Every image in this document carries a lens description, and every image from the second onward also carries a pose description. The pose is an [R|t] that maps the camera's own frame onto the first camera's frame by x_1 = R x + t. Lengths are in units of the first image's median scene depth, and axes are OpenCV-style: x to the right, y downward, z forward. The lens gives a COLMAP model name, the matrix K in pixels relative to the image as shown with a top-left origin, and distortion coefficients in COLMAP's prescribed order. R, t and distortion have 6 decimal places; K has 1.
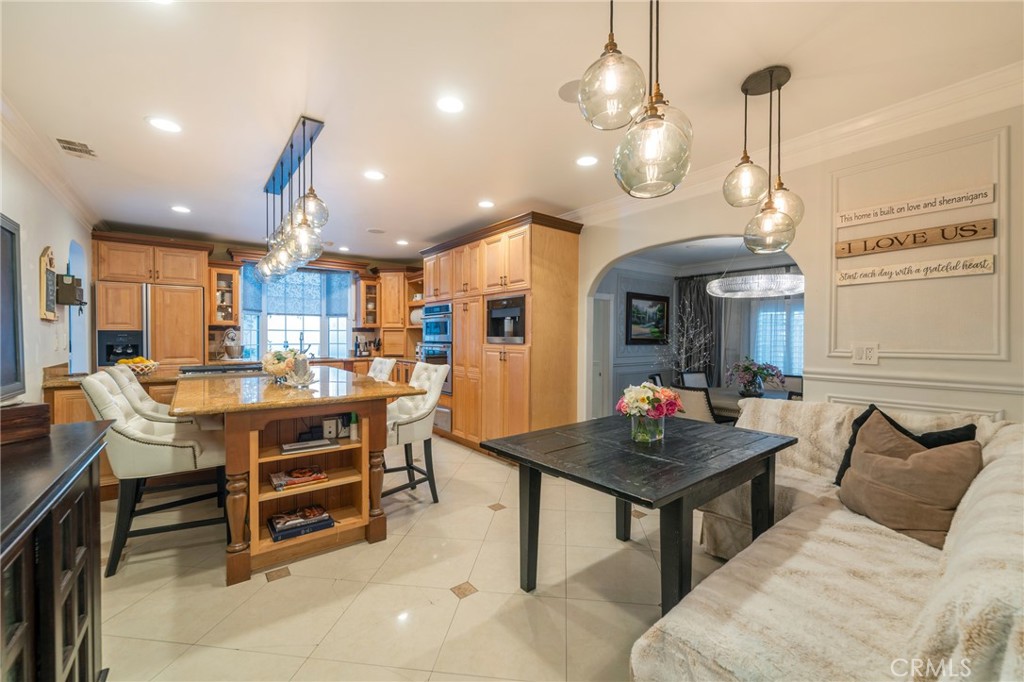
lens RADIAL K [[414.0, 0, 512.0], [0, 414.0, 341.0], [0, 0, 1]] dist [0.000430, -0.000081]
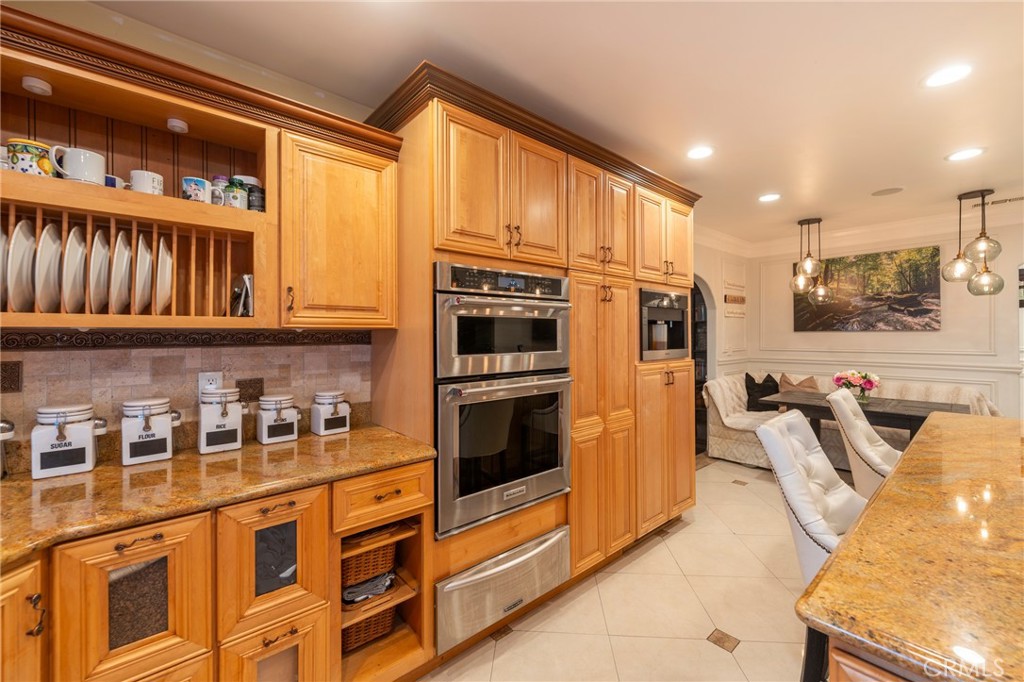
lens RADIAL K [[414.7, 0, 512.0], [0, 414.7, 334.3], [0, 0, 1]] dist [-0.001623, -0.000450]
pose [[-0.059446, -0.001391, 0.998231, -0.440203], [0.015006, 0.999885, 0.002287, -0.026007], [-0.998119, 0.015115, -0.059418, 0.829500]]
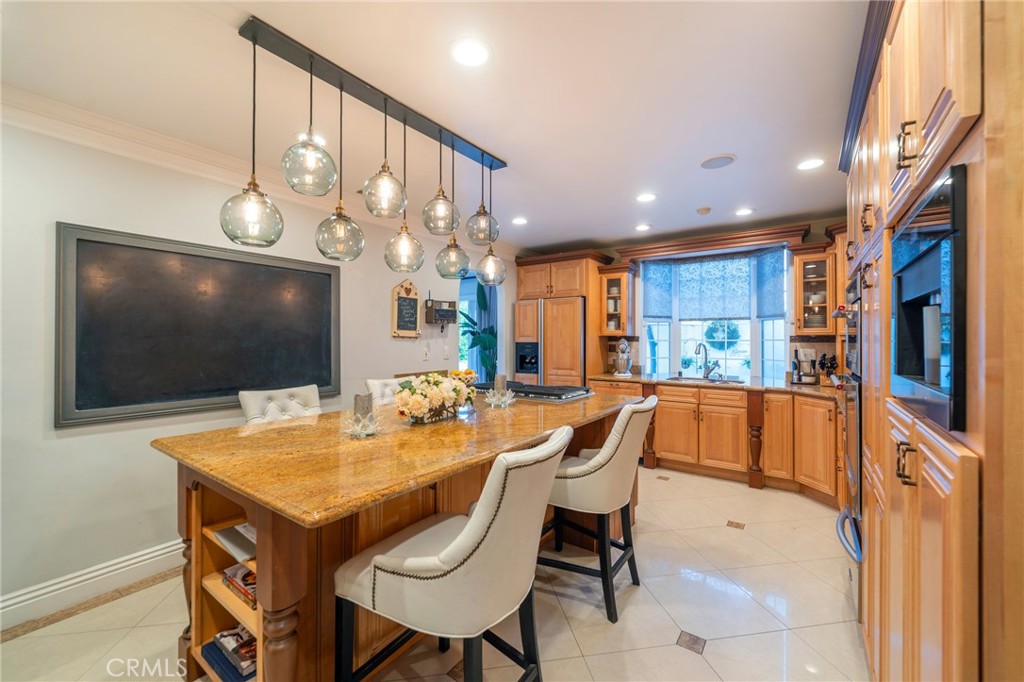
lens RADIAL K [[410.9, 0, 511.5], [0, 410.9, 337.1], [0, 0, 1]] dist [-0.001876, -0.000336]
pose [[0.288261, -0.008049, -0.957518, 0.086476], [-0.012759, 0.999844, -0.012245, -0.018238], [0.957467, 0.015746, 0.288113, 0.455777]]
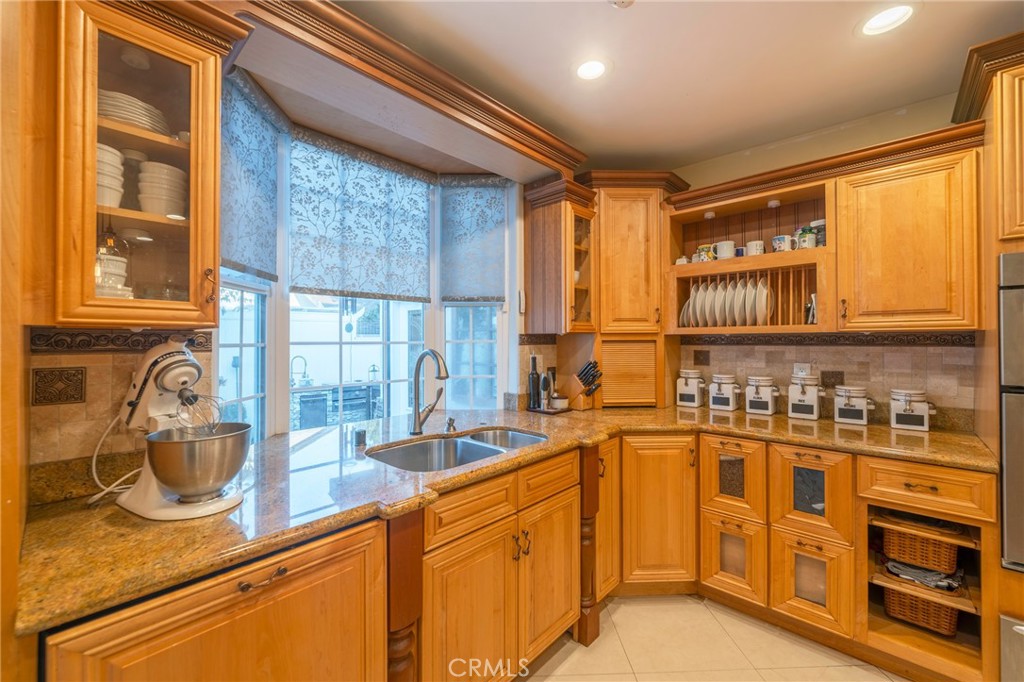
lens RADIAL K [[410.9, 0, 511.5], [0, 410.9, 337.1], [0, 0, 1]] dist [-0.001876, -0.000336]
pose [[0.986661, -0.007748, 0.162604, -0.484502], [0.010636, 0.999801, -0.016897, -0.024545], [-0.162441, 0.018401, 0.986547, 0.683589]]
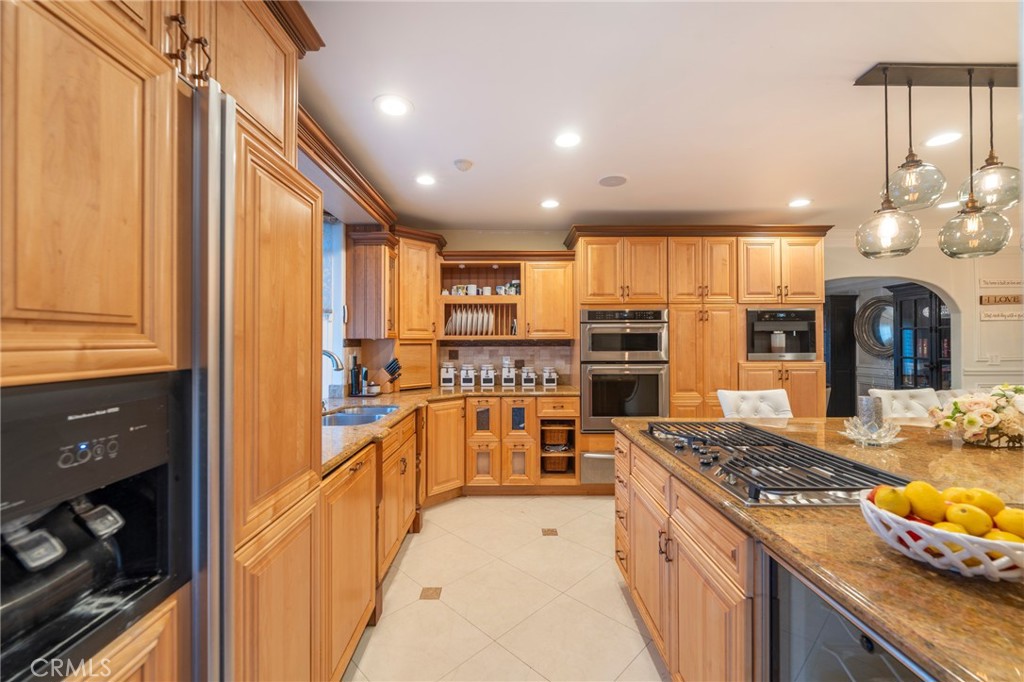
lens RADIAL K [[410.9, 0, 511.5], [0, 410.9, 337.1], [0, 0, 1]] dist [-0.001876, -0.000336]
pose [[0.605798, 0.003951, 0.795609, -0.694117], [0.014814, 0.999758, -0.016245, -0.024709], [-0.795480, 0.021627, 0.605593, 0.592996]]
